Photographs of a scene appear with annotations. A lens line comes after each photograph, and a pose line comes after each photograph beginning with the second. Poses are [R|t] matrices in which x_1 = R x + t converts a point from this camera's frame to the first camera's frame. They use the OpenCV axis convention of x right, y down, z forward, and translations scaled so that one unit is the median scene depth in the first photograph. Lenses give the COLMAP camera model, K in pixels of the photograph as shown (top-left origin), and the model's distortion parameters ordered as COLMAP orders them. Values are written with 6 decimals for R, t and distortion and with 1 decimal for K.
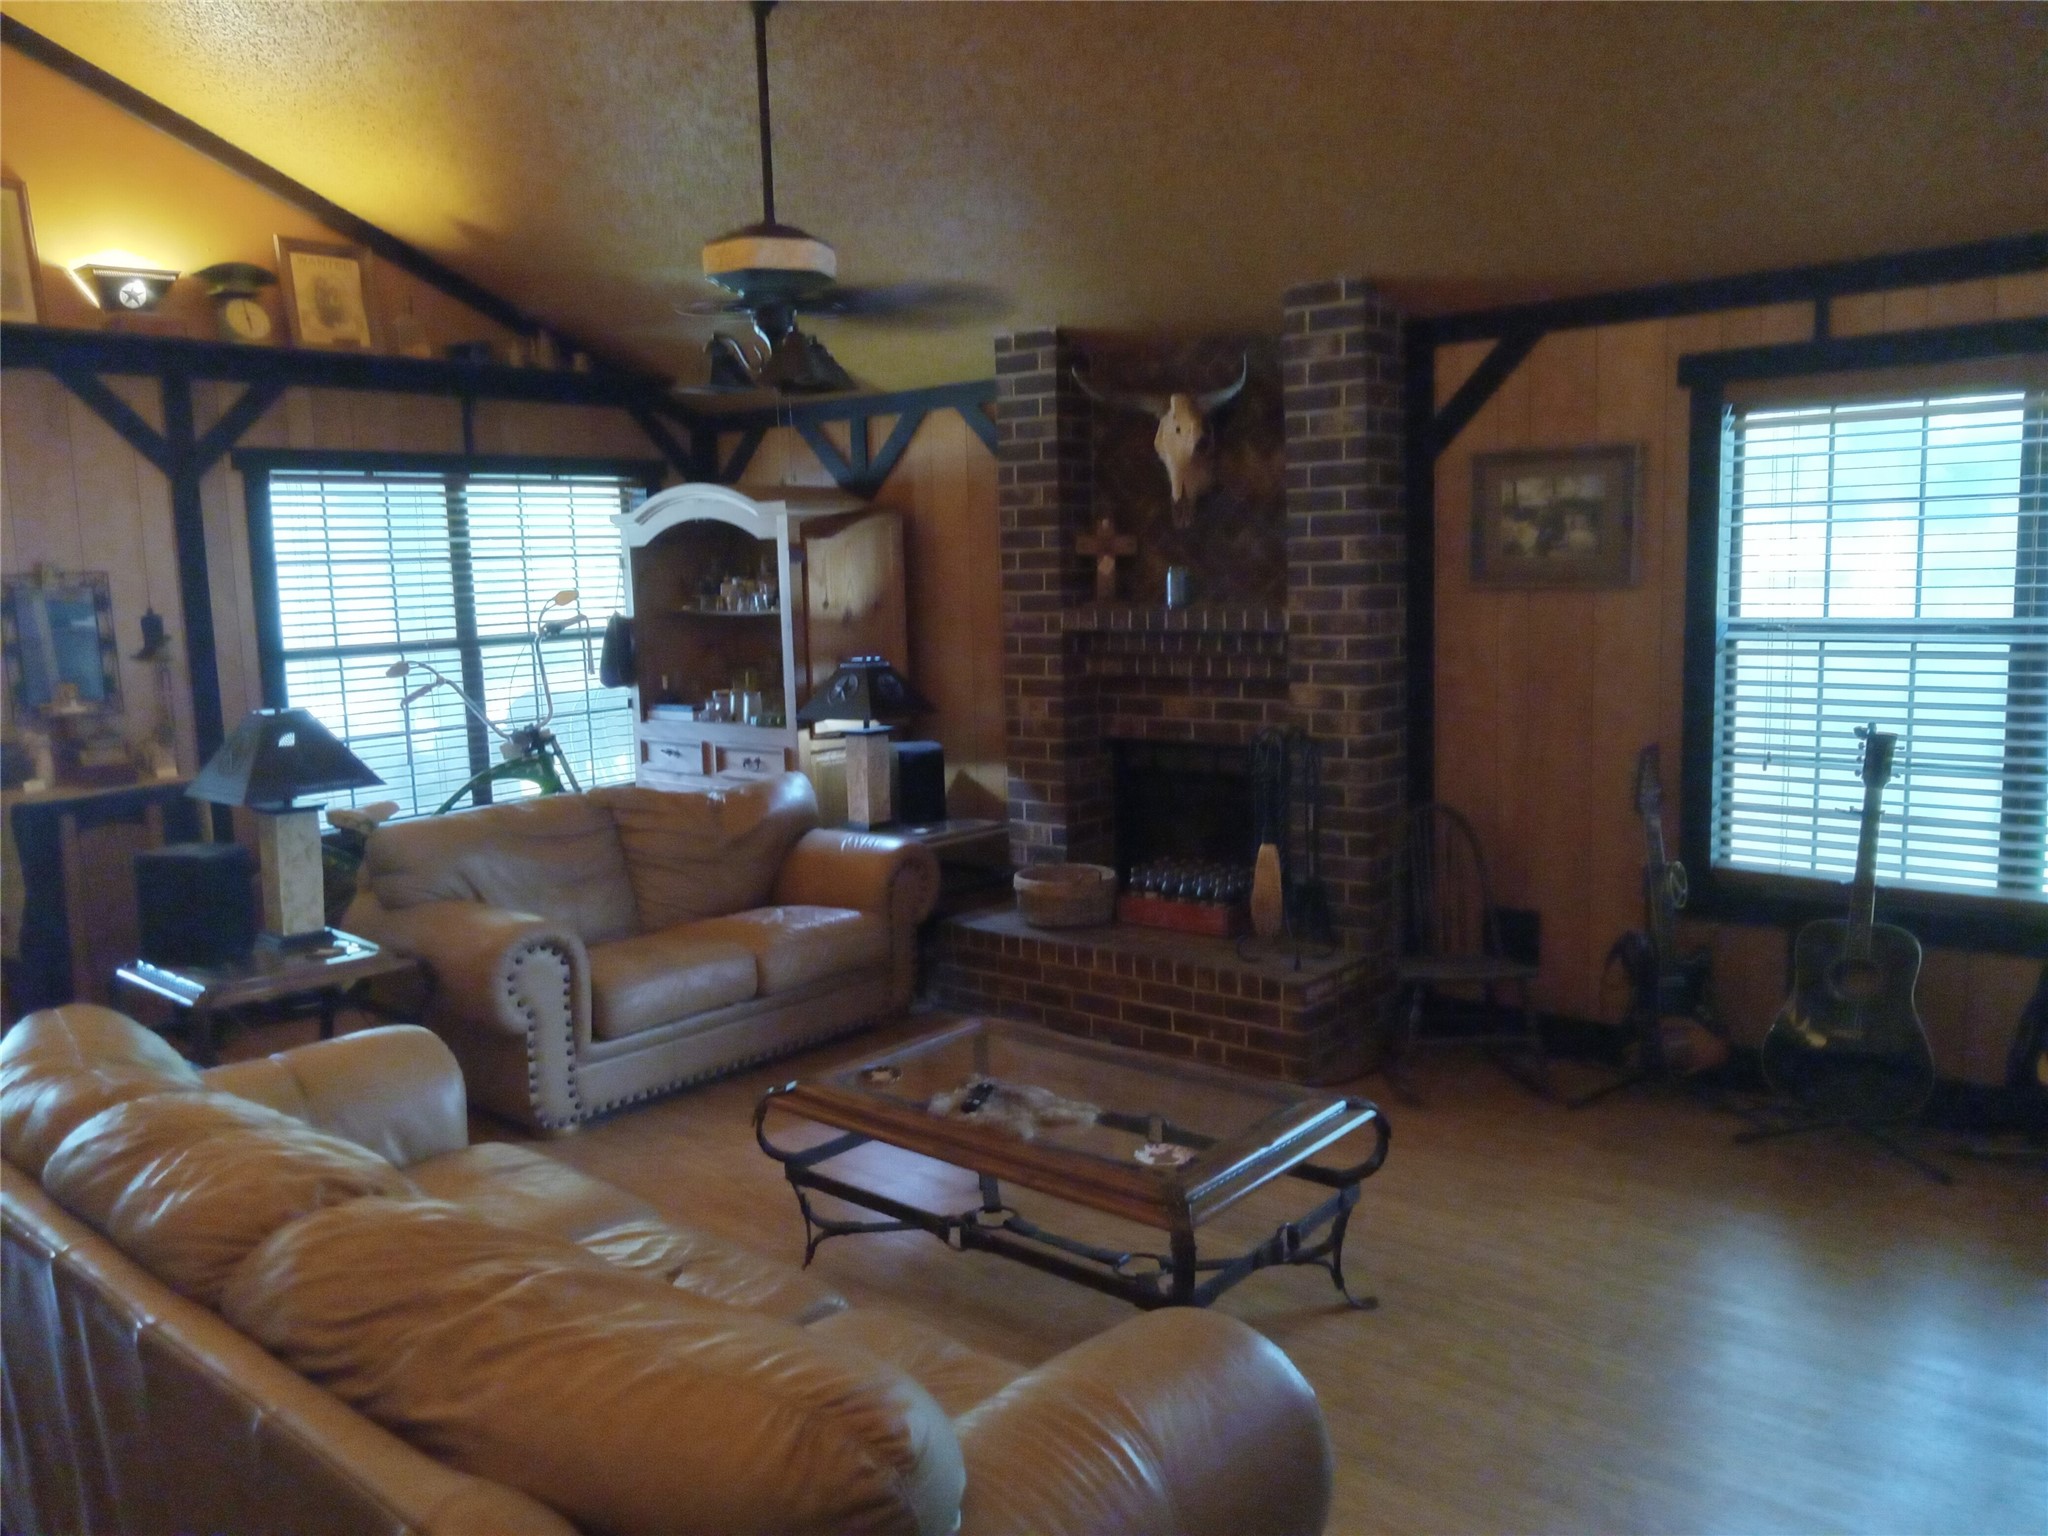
lens RADIAL K [[1540.6, 0, 1007.3], [0, 1540.6, 763.6], [0, 0, 1]] dist [0.000364, -0.005241]
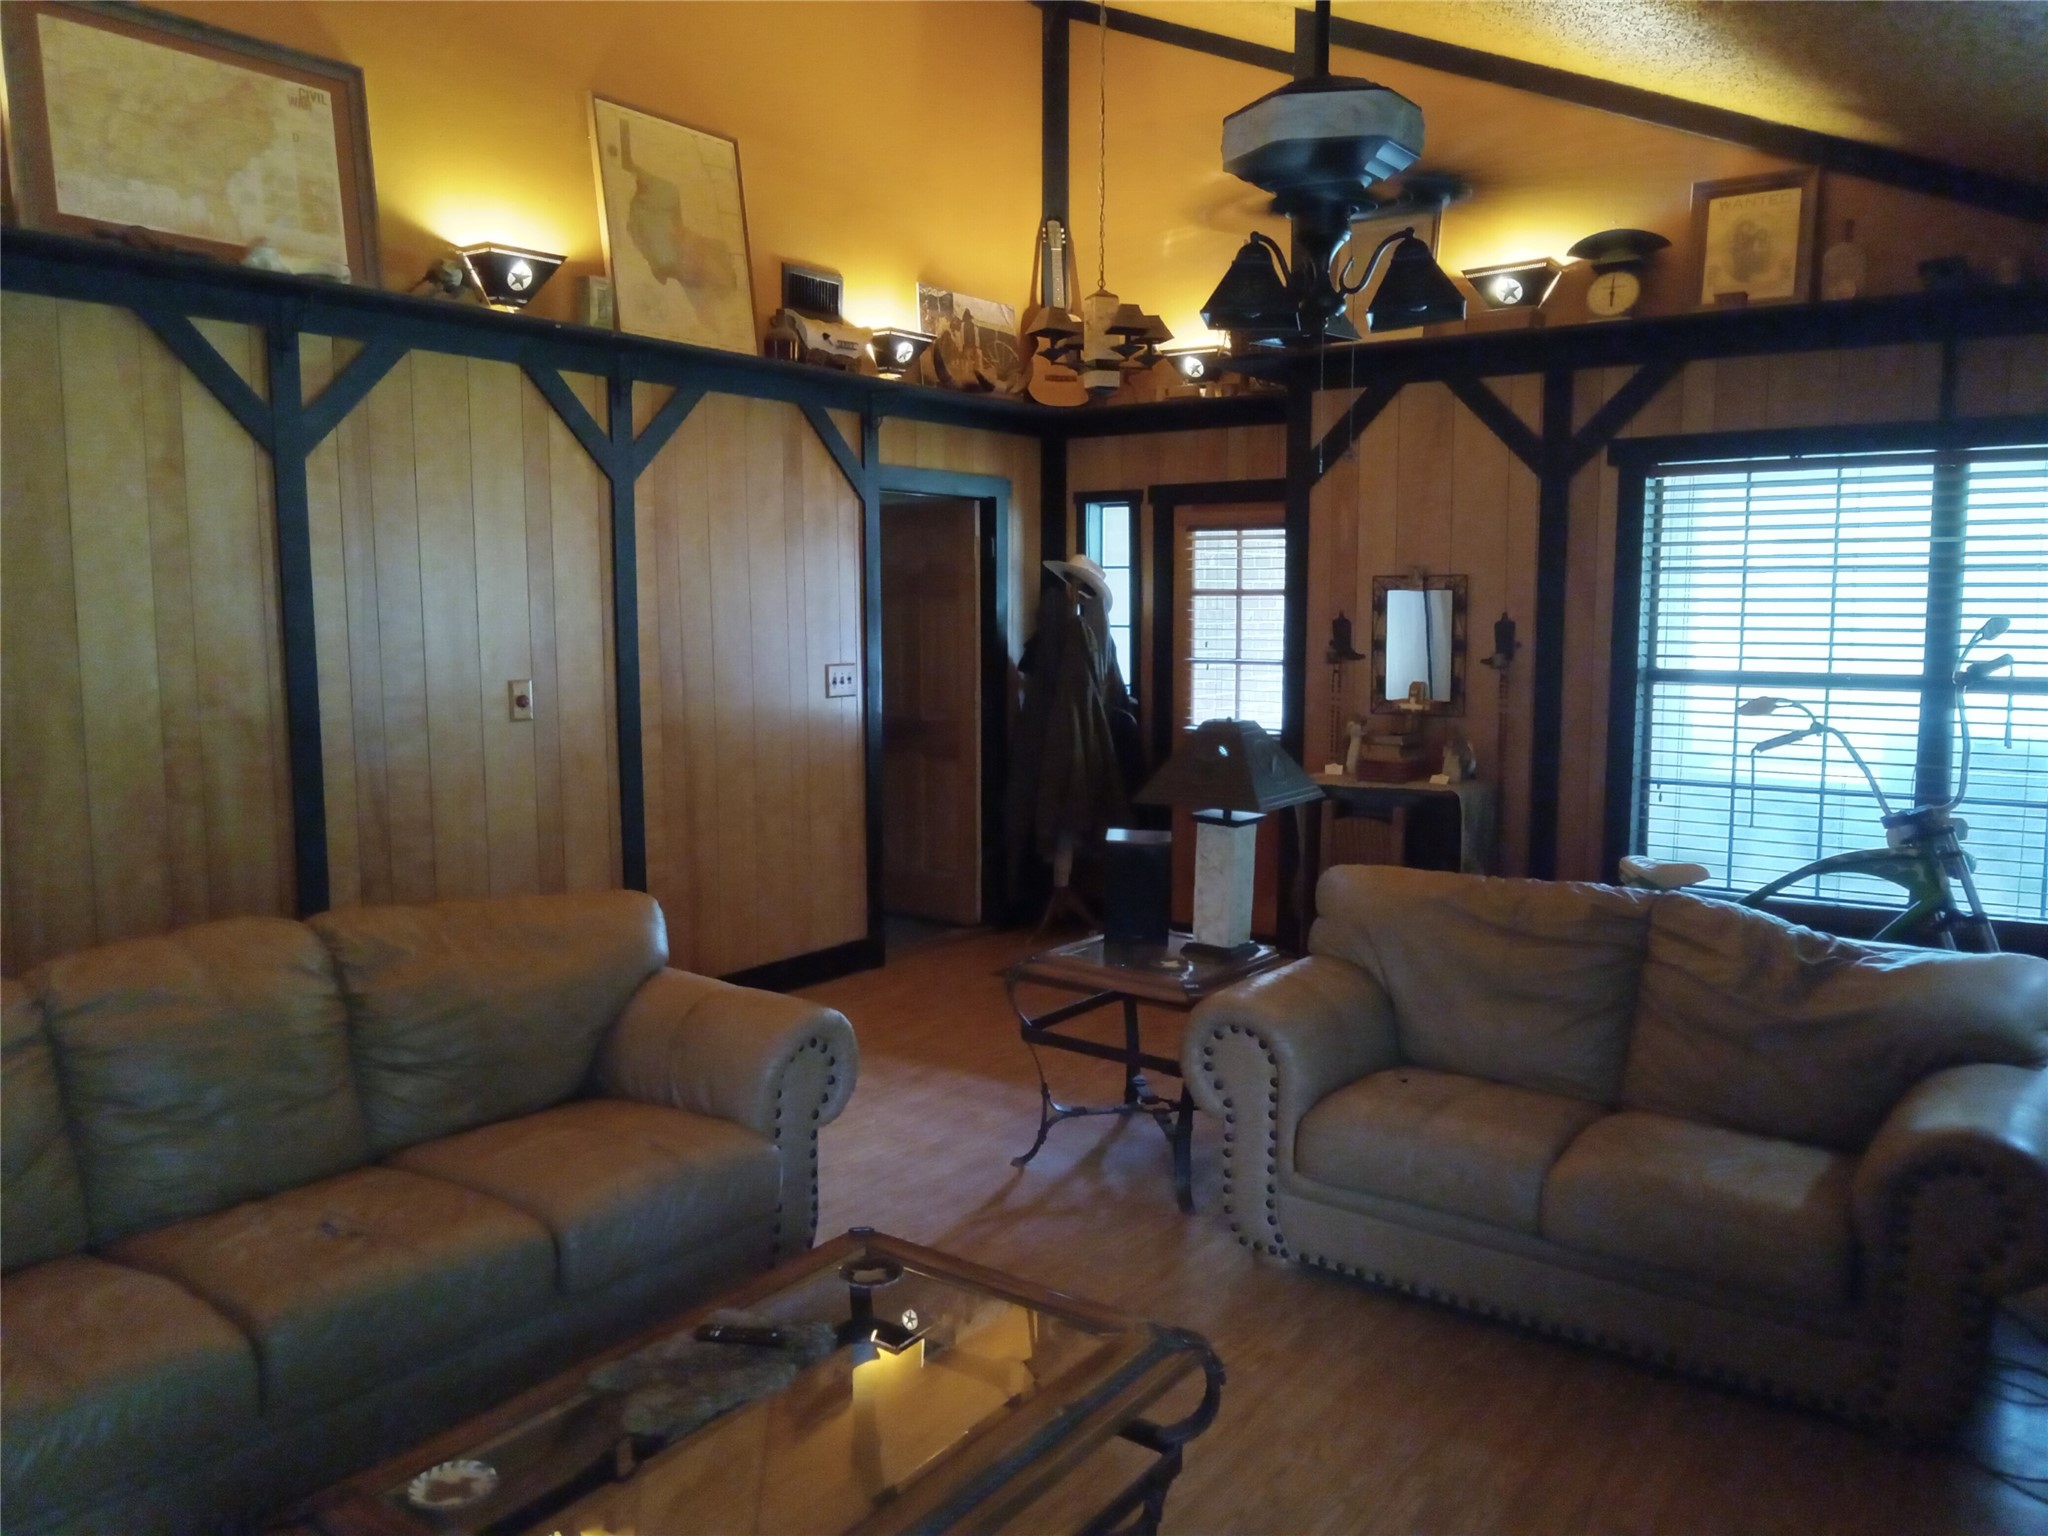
lens RADIAL K [[1540.6, 0, 1027.1], [0, 1540.6, 771.0], [0, 0, 1]] dist [0.000364, -0.005241]
pose [[0.090811, 0.150771, -0.984389, 0.433544], [-0.133560, 0.981387, 0.137990, -0.106752], [0.986871, 0.118944, 0.109258, 0.668461]]
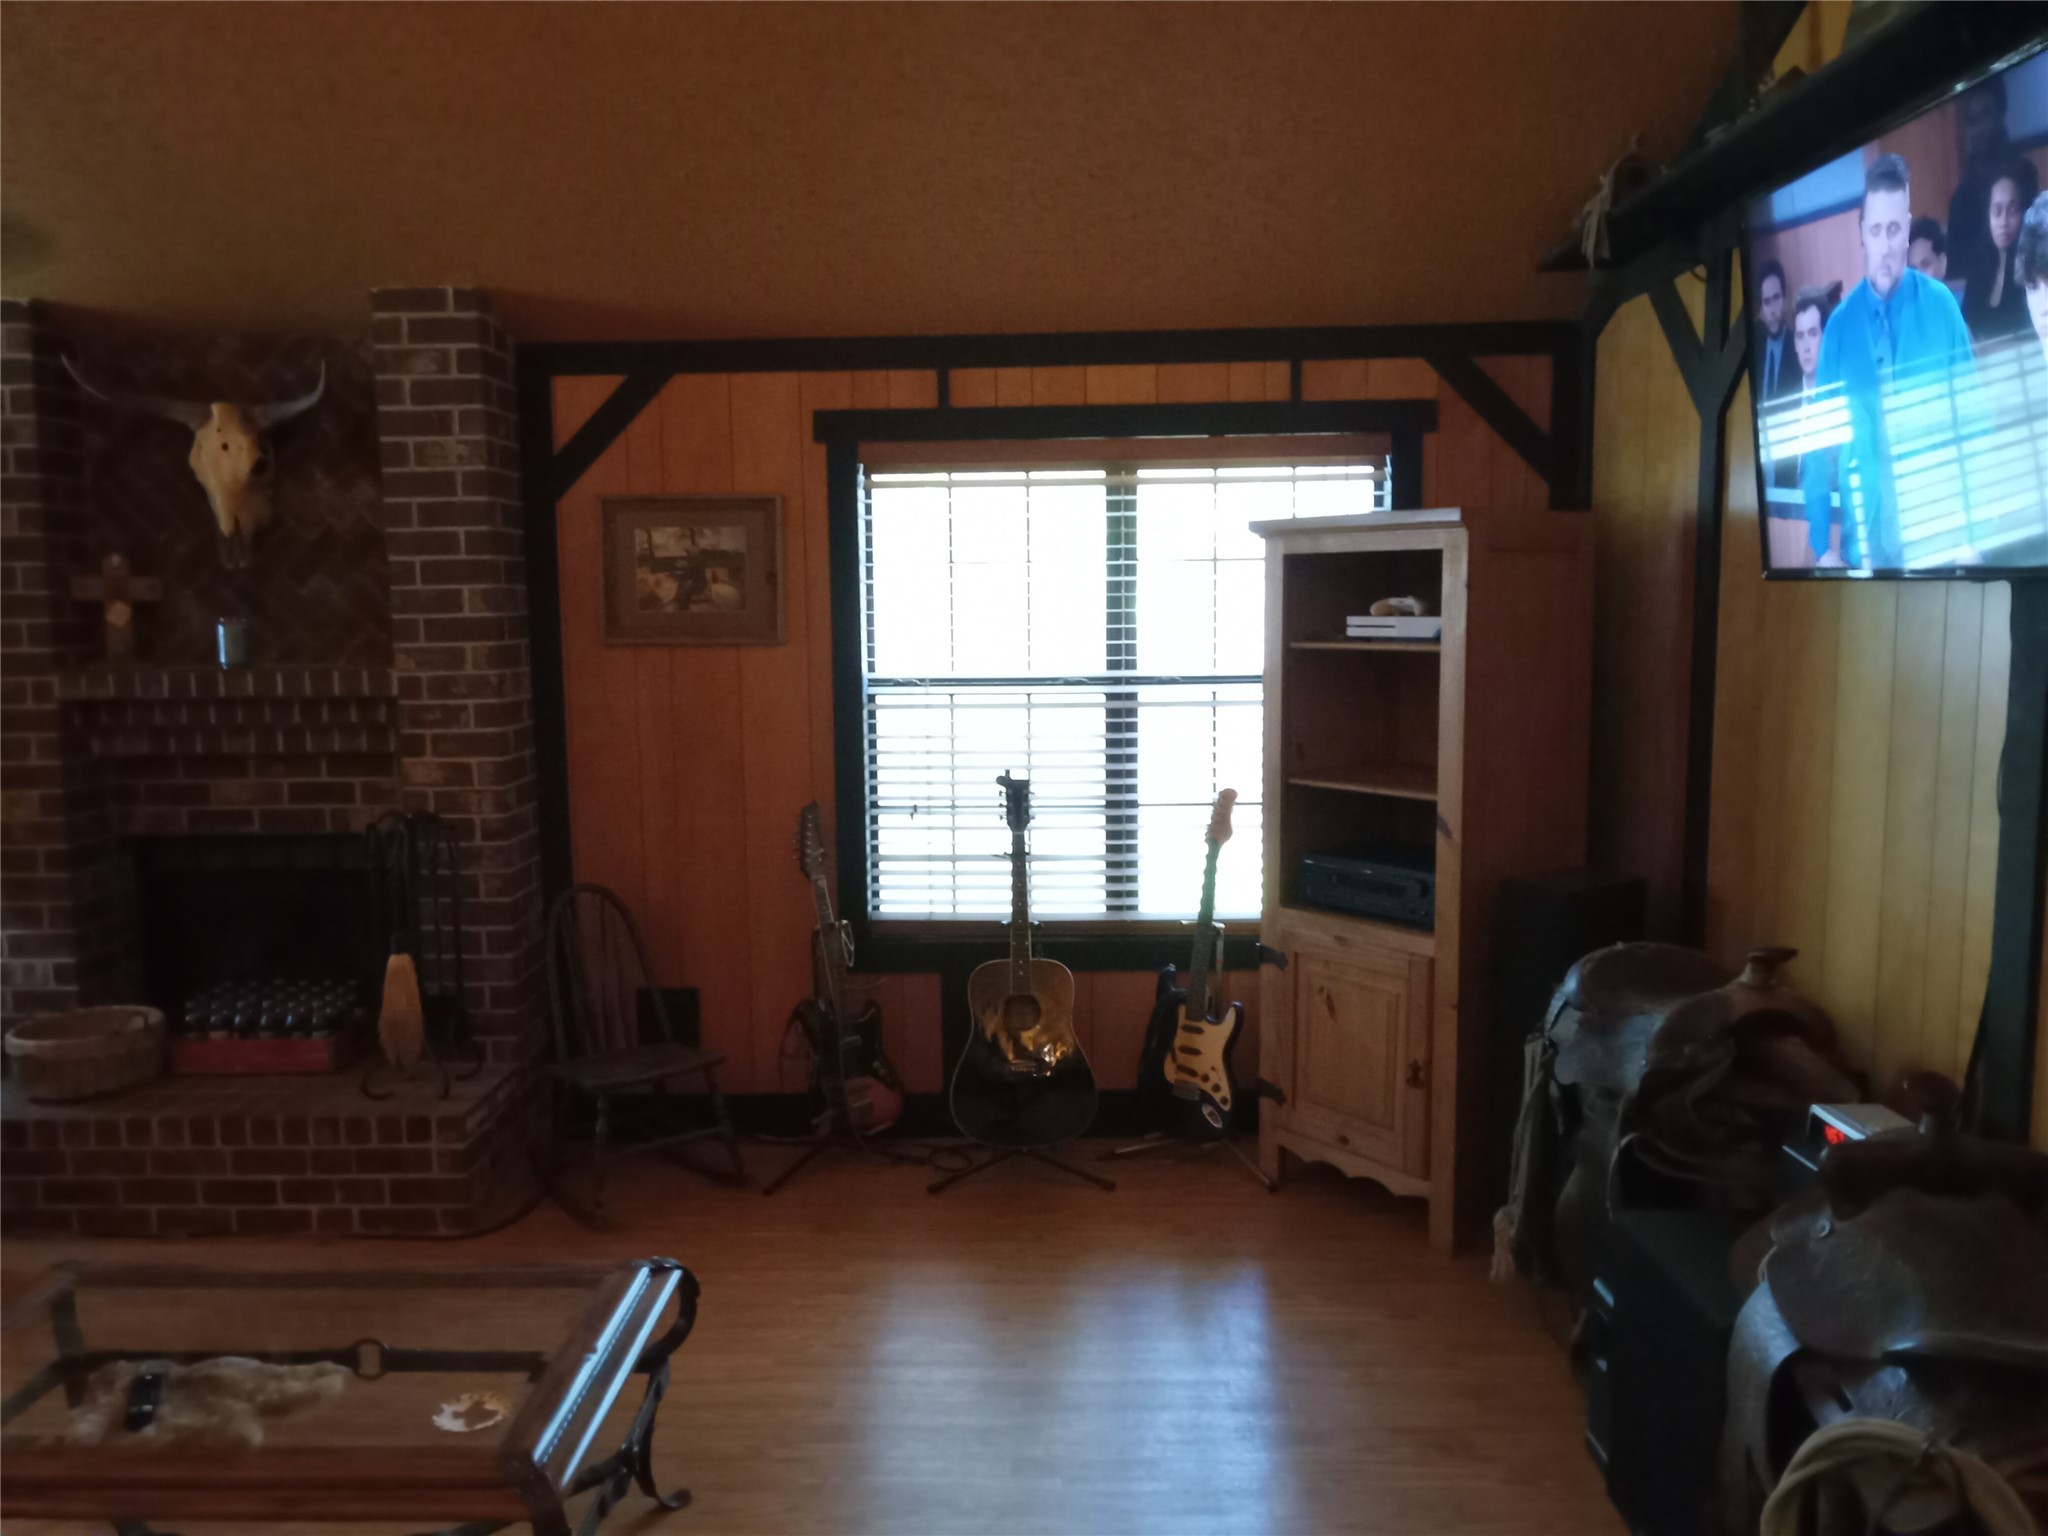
lens RADIAL K [[1540.6, 0, 1016.9], [0, 1540.6, 755.5], [0, 0, 1]] dist [0.000364, -0.005241]
pose [[0.773745, -0.049102, 0.631592, -0.088106], [0.070966, 0.997435, -0.009394, -0.021610], [-0.629510, 0.052090, 0.775244, 0.139767]]
